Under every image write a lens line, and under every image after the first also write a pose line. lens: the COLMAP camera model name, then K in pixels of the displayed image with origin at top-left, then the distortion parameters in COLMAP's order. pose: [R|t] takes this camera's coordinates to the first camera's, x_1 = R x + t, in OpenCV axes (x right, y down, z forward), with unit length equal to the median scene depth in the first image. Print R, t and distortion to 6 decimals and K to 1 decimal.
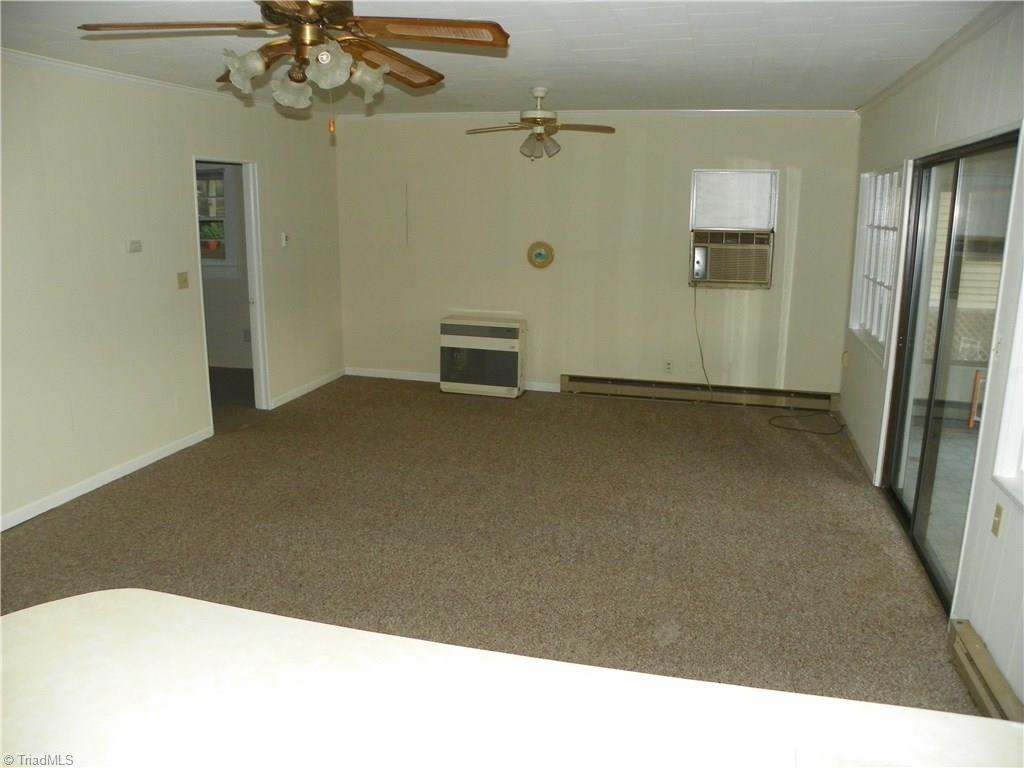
lens RADIAL K [[785.3, 0, 510.7], [0, 785.3, 385.2], [0, 0, 1]] dist [-0.078370, 0.006490]
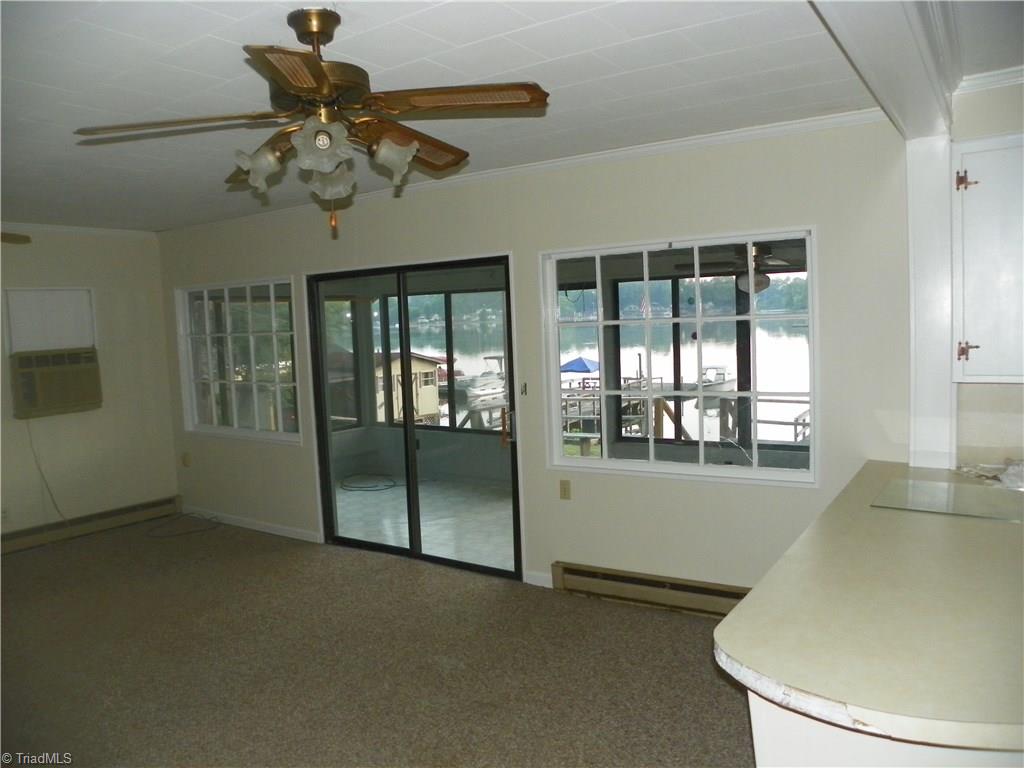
lens RADIAL K [[785.3, 0, 510.7], [0, 785.3, 385.2], [0, 0, 1]] dist [-0.078370, 0.006490]
pose [[0.325024, -0.099054, 0.940504, -0.564697], [0.248504, 0.968497, 0.016123, -0.055379], [-0.912472, 0.228479, 0.339400, 0.289197]]
